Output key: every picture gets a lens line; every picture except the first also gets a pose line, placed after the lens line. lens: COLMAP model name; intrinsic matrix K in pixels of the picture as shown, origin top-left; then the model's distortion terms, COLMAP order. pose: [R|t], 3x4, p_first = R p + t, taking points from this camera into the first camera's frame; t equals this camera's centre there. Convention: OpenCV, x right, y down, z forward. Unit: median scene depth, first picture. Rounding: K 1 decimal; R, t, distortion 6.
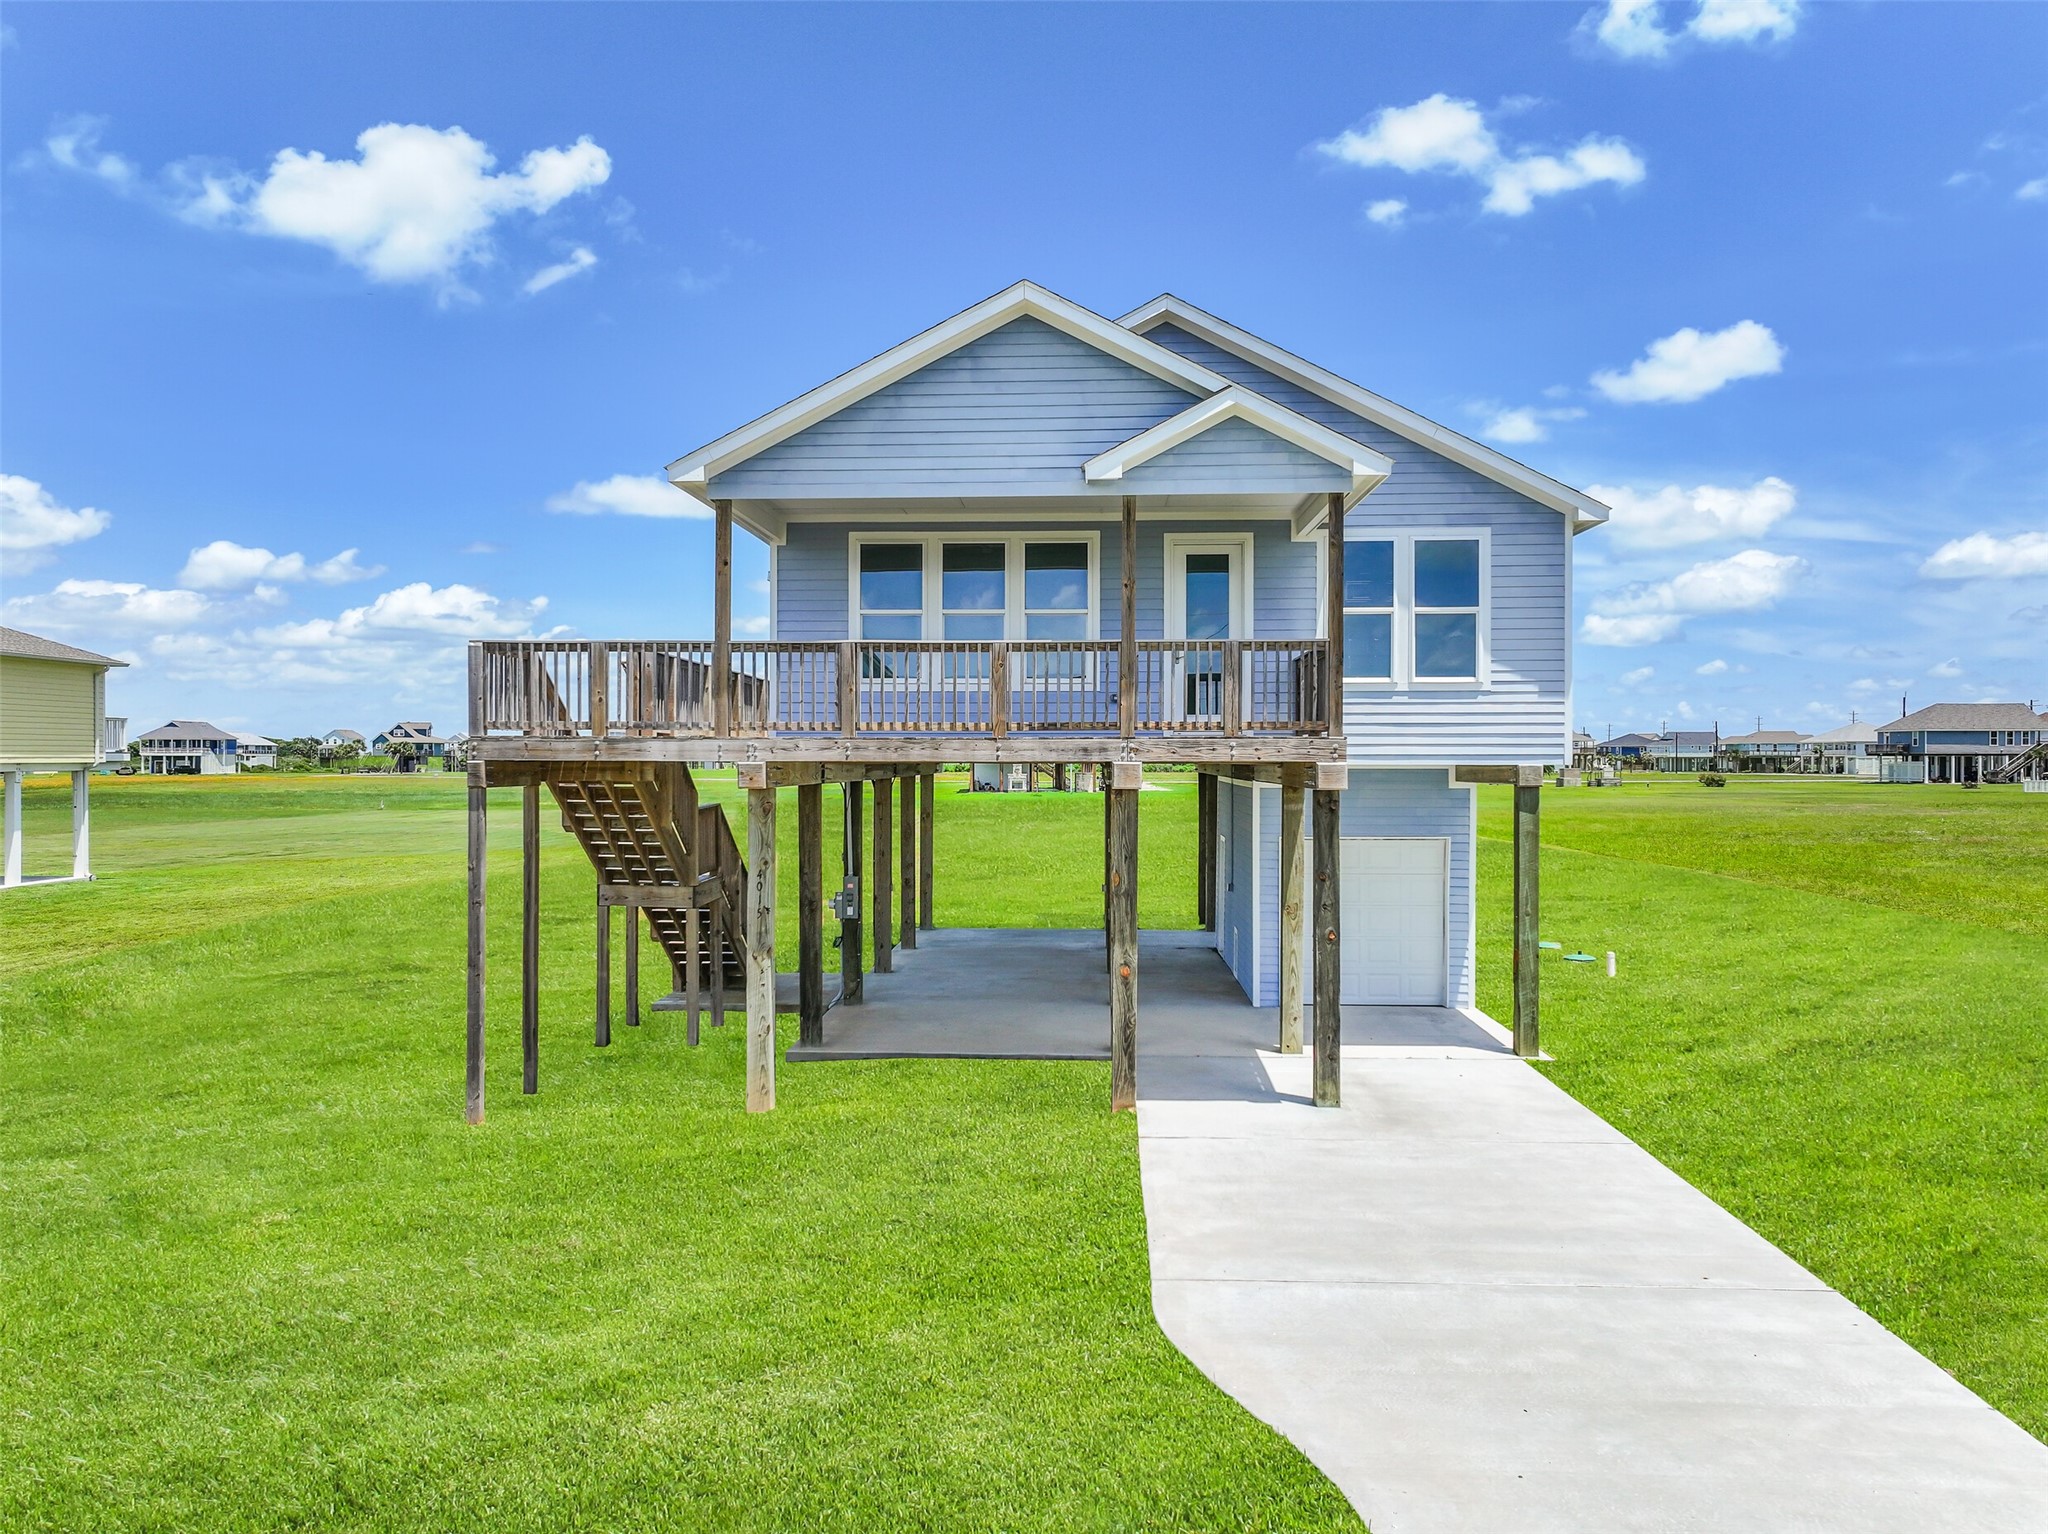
lens RADIAL K [[1456.5, 0, 1034.7], [0, 1456.5, 772.2], [0, 0, 1]] dist [0.014849, 0.002250]
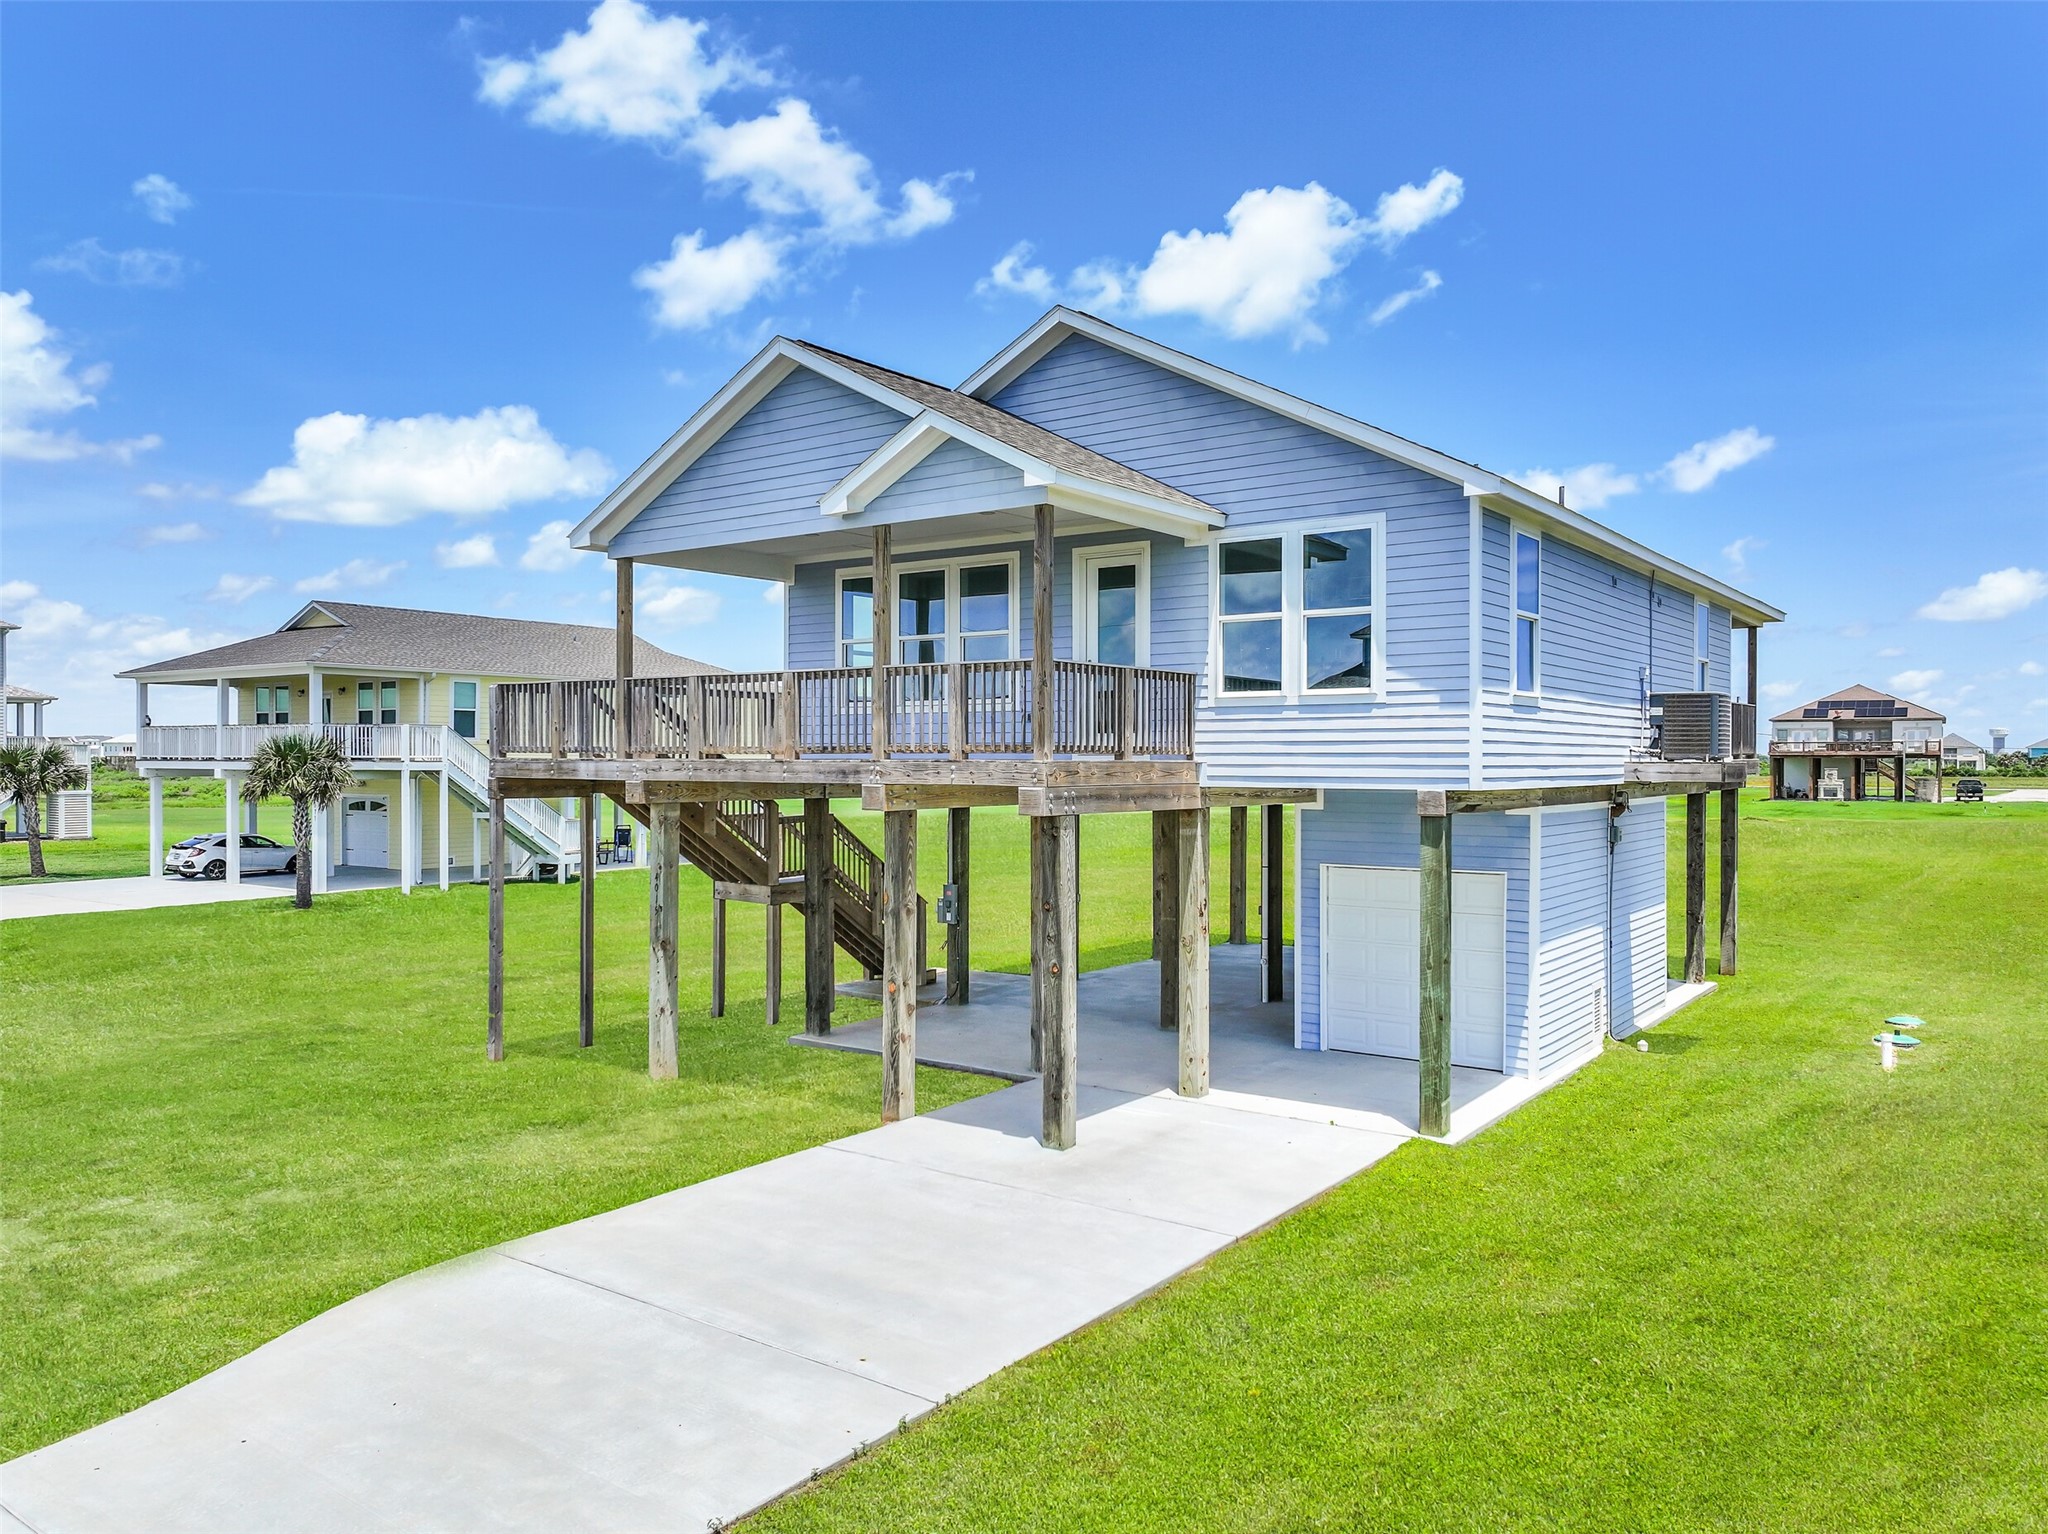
lens RADIAL K [[1440.9, 0, 1024.0], [0, 1440.9, 767.0], [0, 0, 1]] dist [-0.028647, 0.001713]
pose [[0.834257, 0.002717, -0.551370, 0.598709], [-0.007460, 0.999952, -0.006359, -0.010909], [0.551326, 0.009418, 0.834237, 0.177436]]
